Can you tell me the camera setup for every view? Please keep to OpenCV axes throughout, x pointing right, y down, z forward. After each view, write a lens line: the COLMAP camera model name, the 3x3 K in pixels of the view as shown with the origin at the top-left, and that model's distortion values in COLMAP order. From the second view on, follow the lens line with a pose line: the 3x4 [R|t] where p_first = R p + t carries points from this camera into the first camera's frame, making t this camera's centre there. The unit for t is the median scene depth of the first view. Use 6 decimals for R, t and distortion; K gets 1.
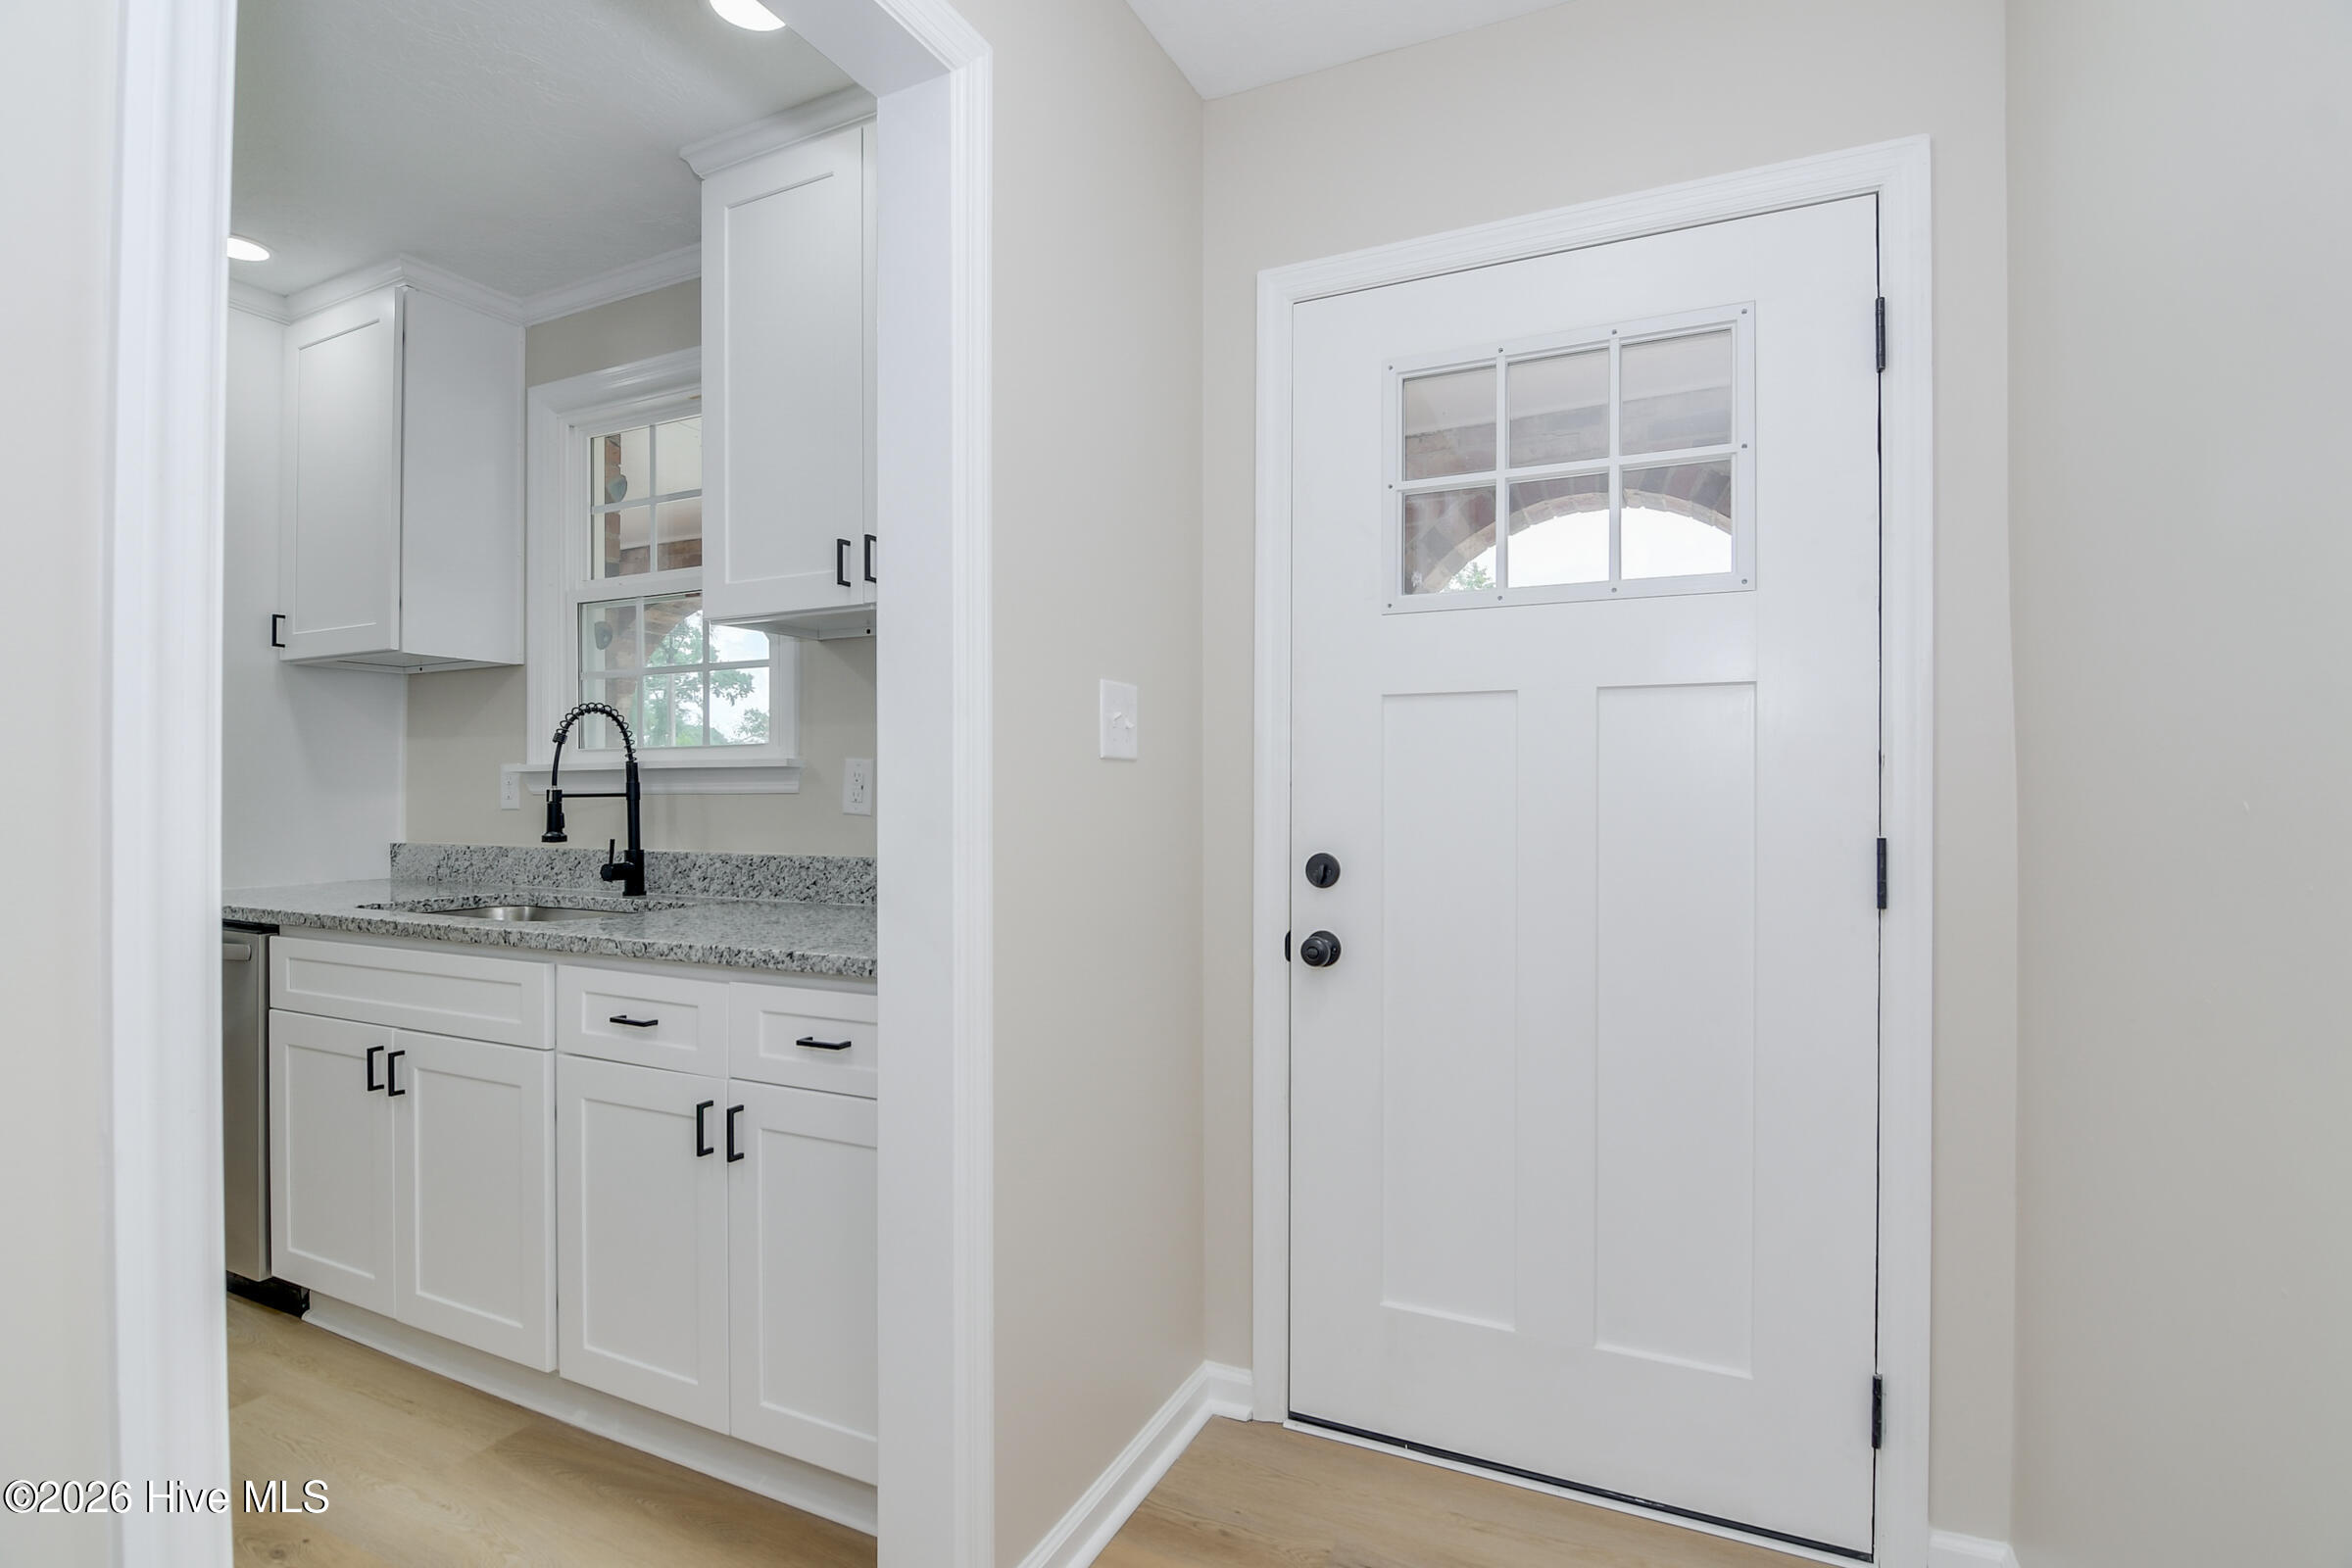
lens RADIAL K [[1152.2, 0, 1170.7], [0, 1152.2, 803.0], [0, 0, 1]] dist [-0.017270, -0.001355]
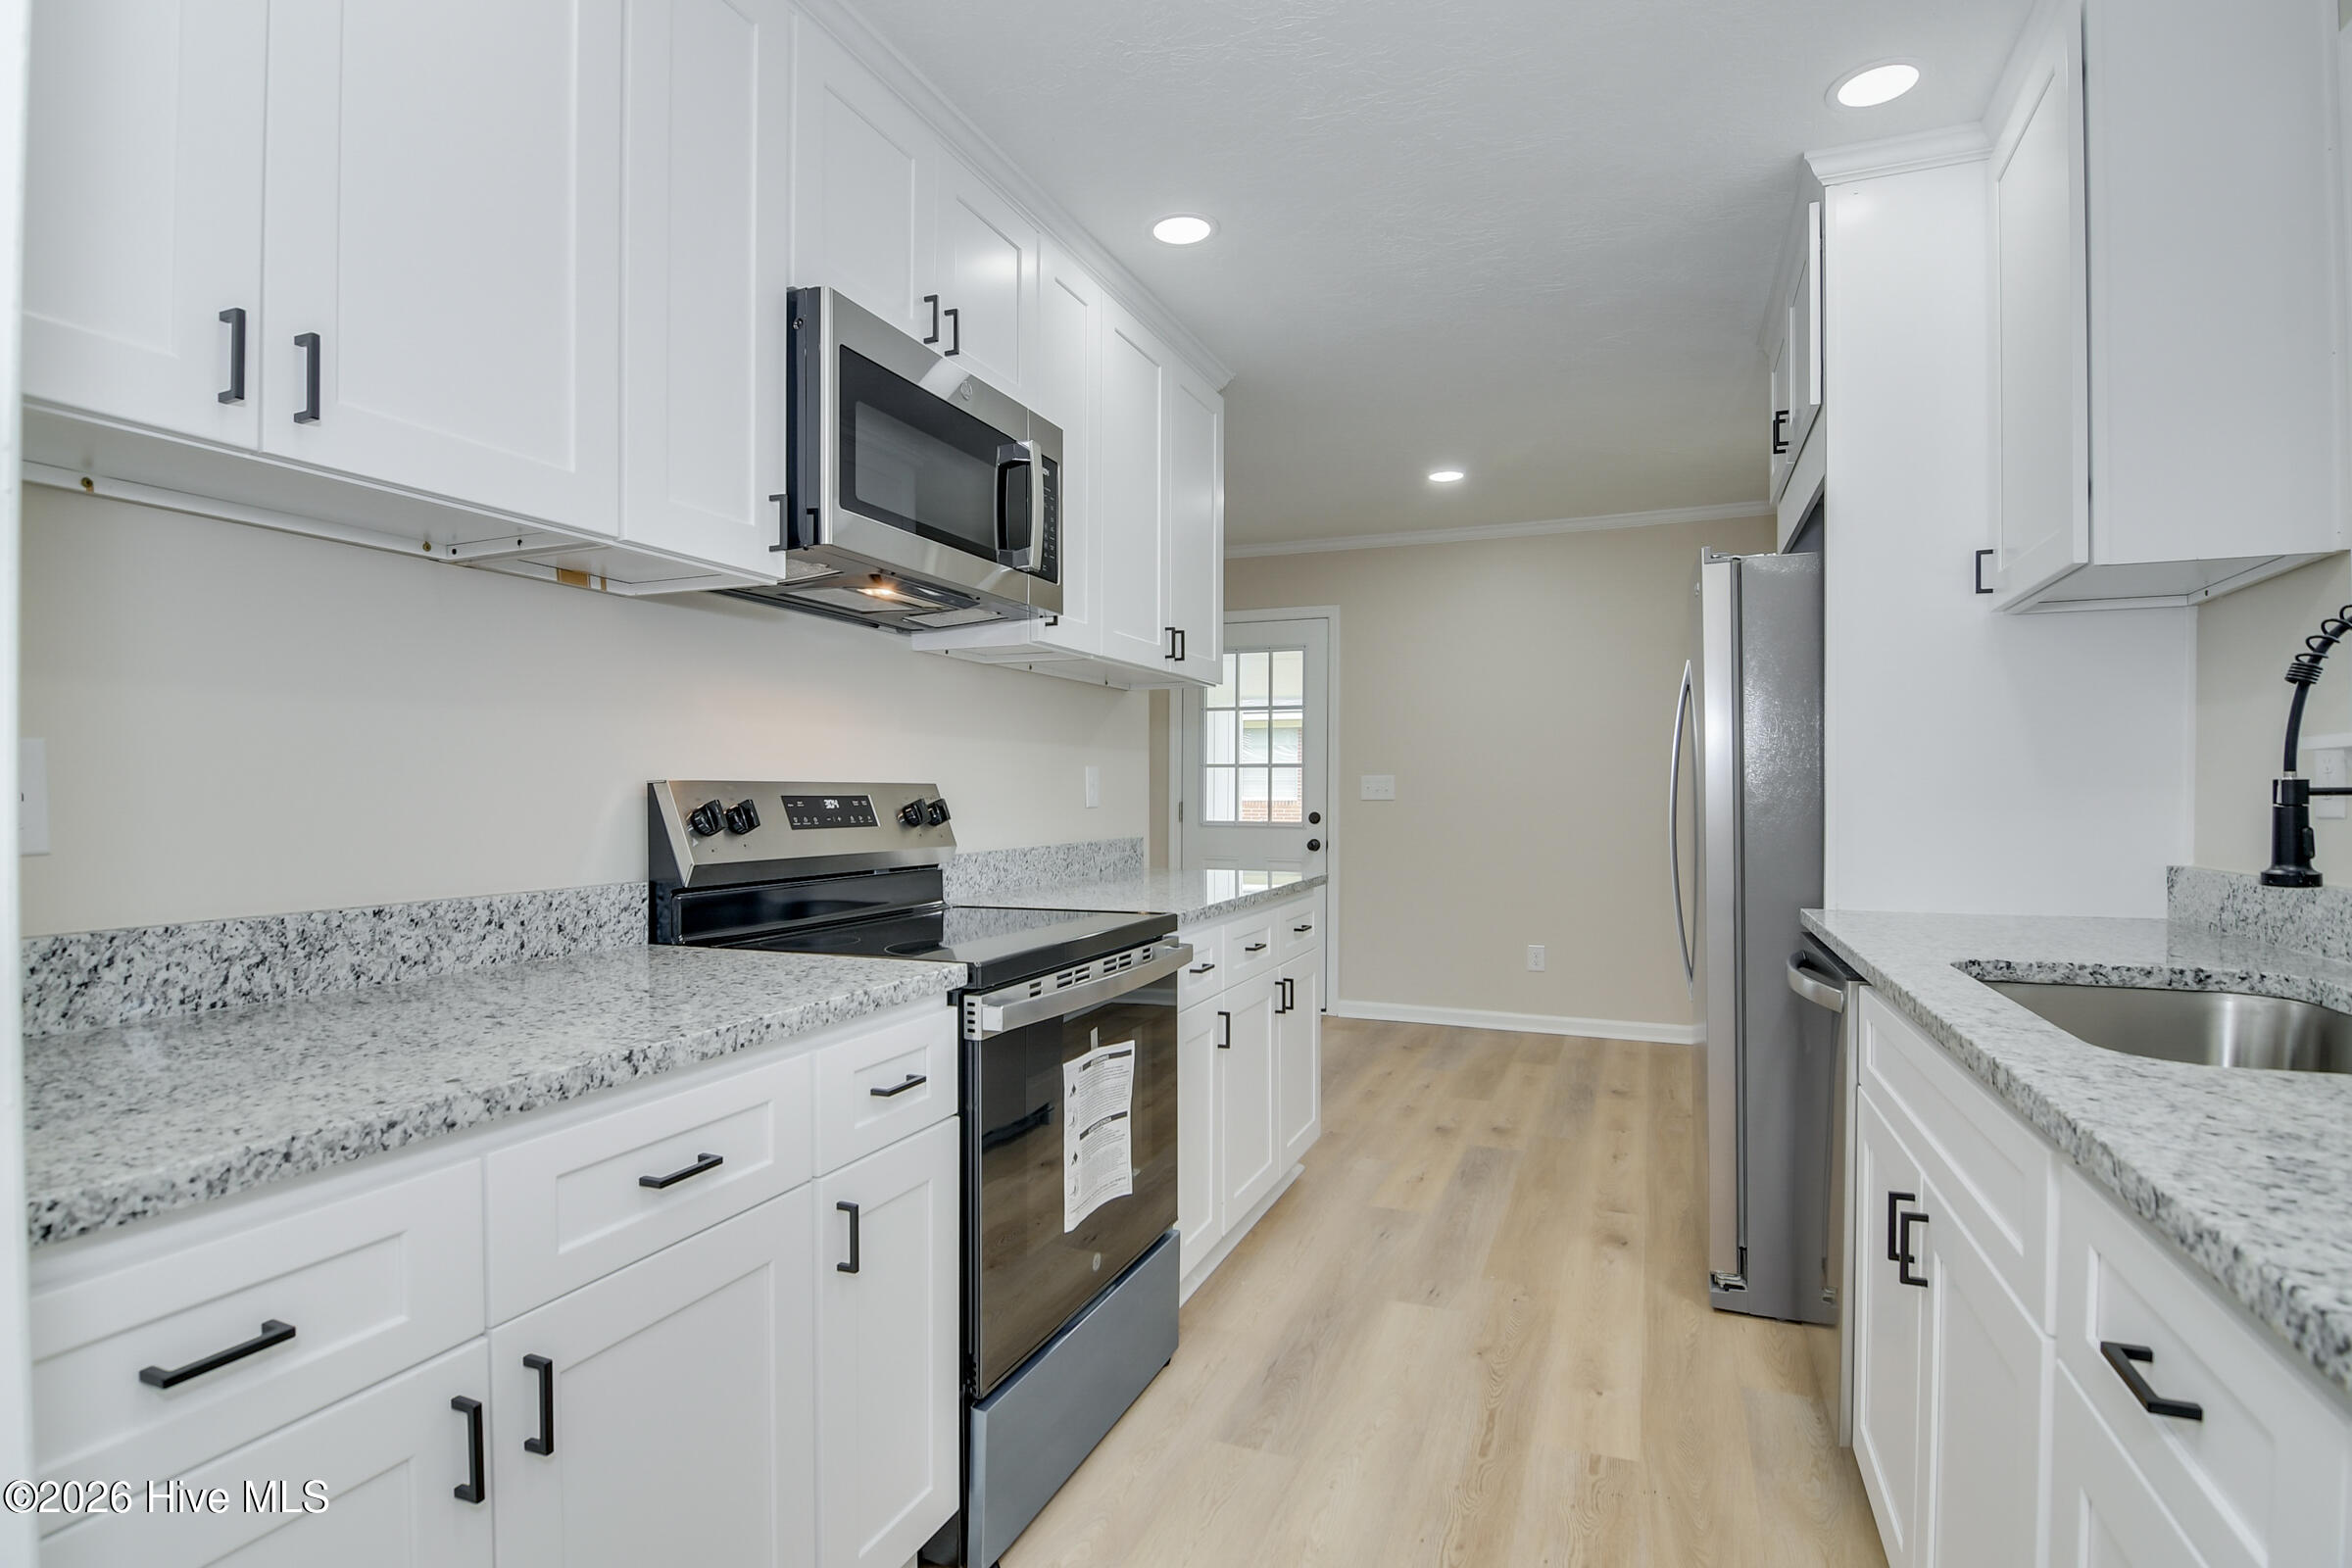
lens RADIAL K [[1152.2, 0, 1170.7], [0, 1152.2, 803.0], [0, 0, 1]] dist [-0.017270, -0.001355]
pose [[0.060645, 0.005409, -0.998145, -0.077867], [-0.005480, 0.999972, 0.005086, -0.001319], [0.998144, 0.005161, 0.060673, 0.462259]]
